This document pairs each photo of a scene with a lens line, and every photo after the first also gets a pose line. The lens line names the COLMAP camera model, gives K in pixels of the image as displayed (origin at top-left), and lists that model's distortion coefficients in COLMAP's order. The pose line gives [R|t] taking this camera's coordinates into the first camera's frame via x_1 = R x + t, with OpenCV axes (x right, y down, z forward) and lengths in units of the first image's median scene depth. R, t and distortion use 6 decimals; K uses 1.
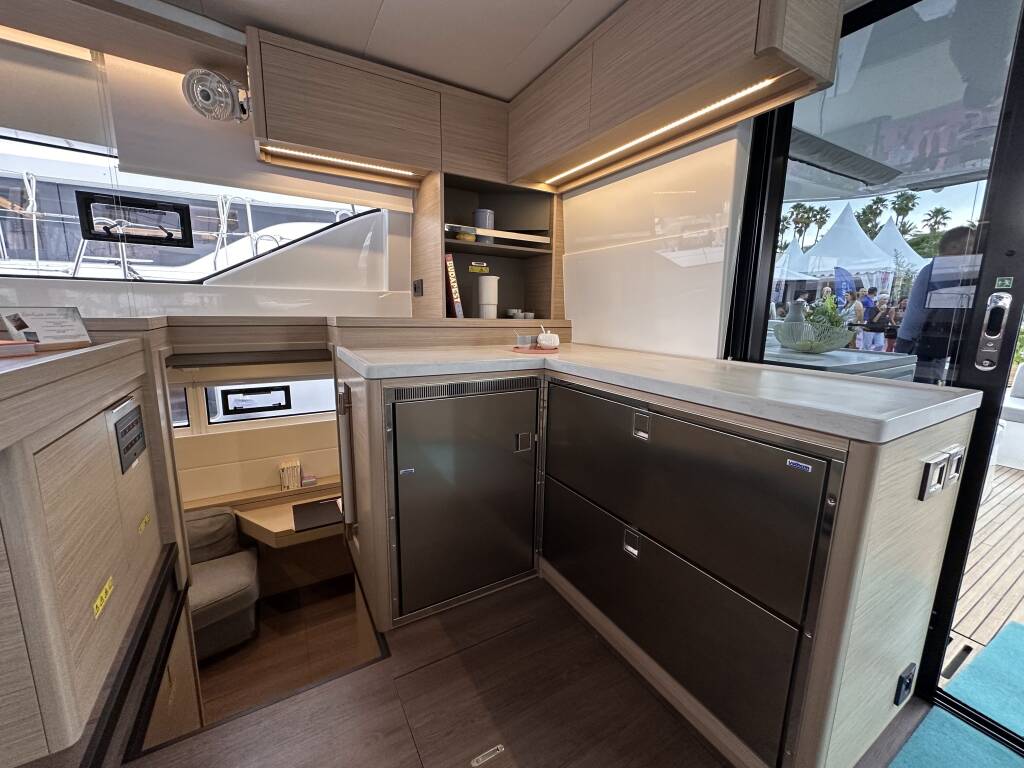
lens RADIAL K [[411.2, 0, 513.8], [0, 411.2, 381.7], [0, 0, 1]] dist [-0.000528, 0.000191]
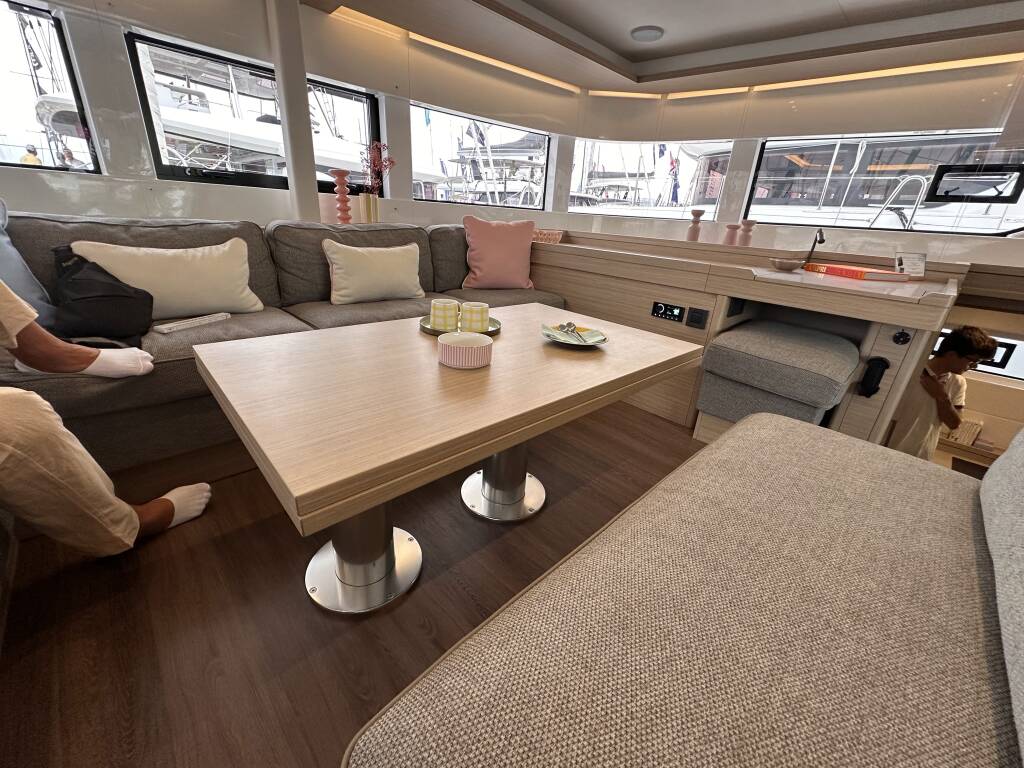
lens RADIAL K [[415.1, 0, 519.3], [0, 415.1, 378.5], [0, 0, 1]] dist [-0.000201, 0.000128]
pose [[0.236301, 0.358865, -0.902983, 0.110969], [-0.227879, 0.923850, 0.307525, 0.083340], [0.944581, 0.133102, 0.300085, -0.586616]]
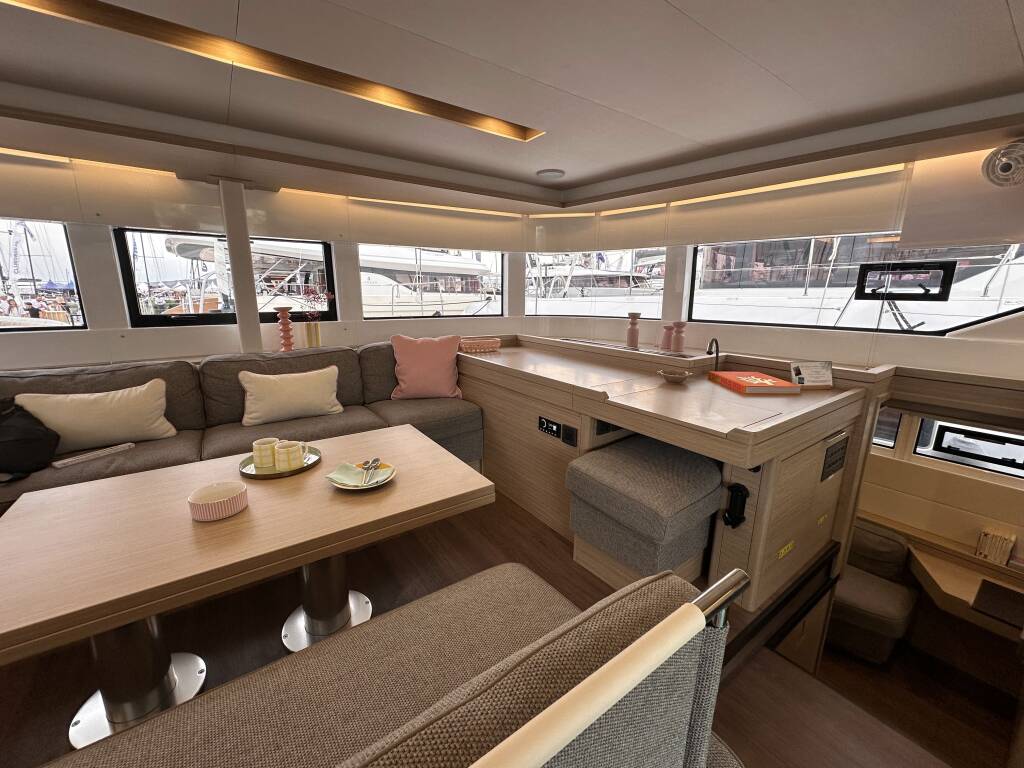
lens RADIAL K [[411.2, 0, 513.8], [0, 411.2, 381.7], [0, 0, 1]] dist [-0.000528, 0.000191]
pose [[0.095238, 0.200137, -0.975128, 0.187231], [-0.179977, 0.966899, 0.180870, -0.115984], [0.979049, 0.158275, 0.128106, -0.195681]]
